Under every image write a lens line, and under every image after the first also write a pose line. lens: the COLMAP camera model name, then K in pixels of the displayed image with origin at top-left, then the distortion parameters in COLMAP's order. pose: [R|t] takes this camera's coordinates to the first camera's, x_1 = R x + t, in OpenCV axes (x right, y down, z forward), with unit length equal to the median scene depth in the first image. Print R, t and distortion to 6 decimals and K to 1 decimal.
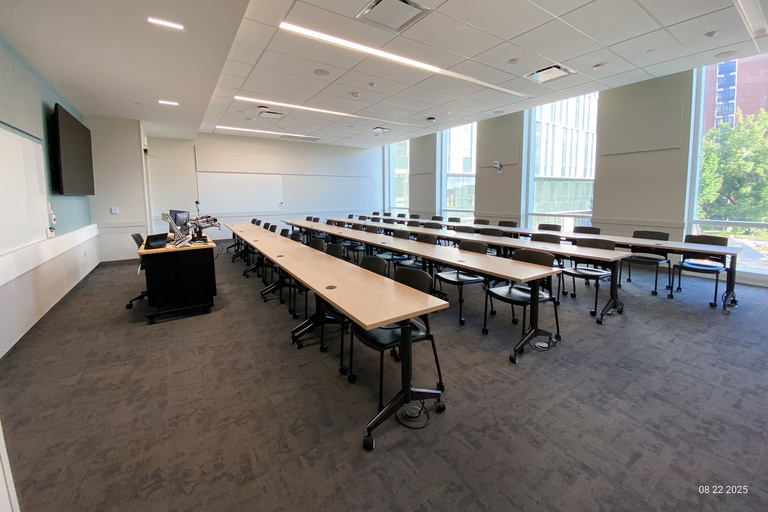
lens RADIAL K [[322.1, 0, 397.4], [0, 322.1, 238.1], [0, 0, 1]] dist [0.053699, -0.039168]
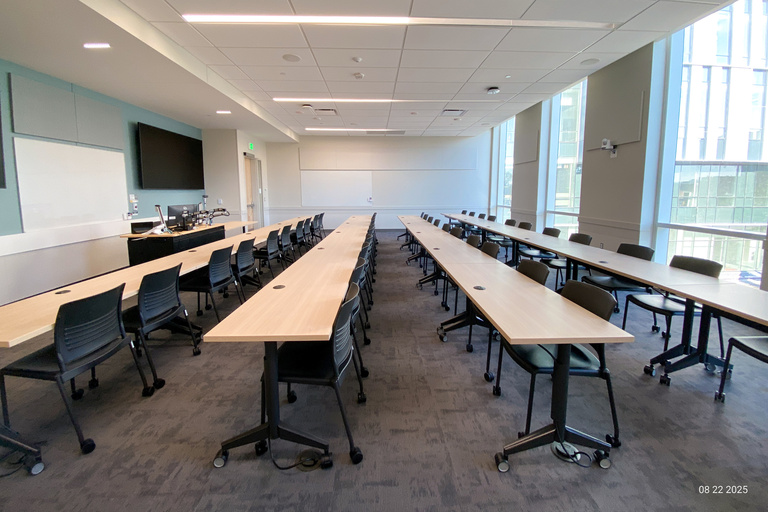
lens RADIAL K [[322.1, 0, 397.4], [0, 322.1, 238.1], [0, 0, 1]] dist [0.053699, -0.039168]
pose [[0.823875, 0.090126, -0.559560, 0.159785], [-0.081741, 0.995849, 0.040044, -0.016836], [0.560846, 0.012748, 0.827822, 0.112590]]
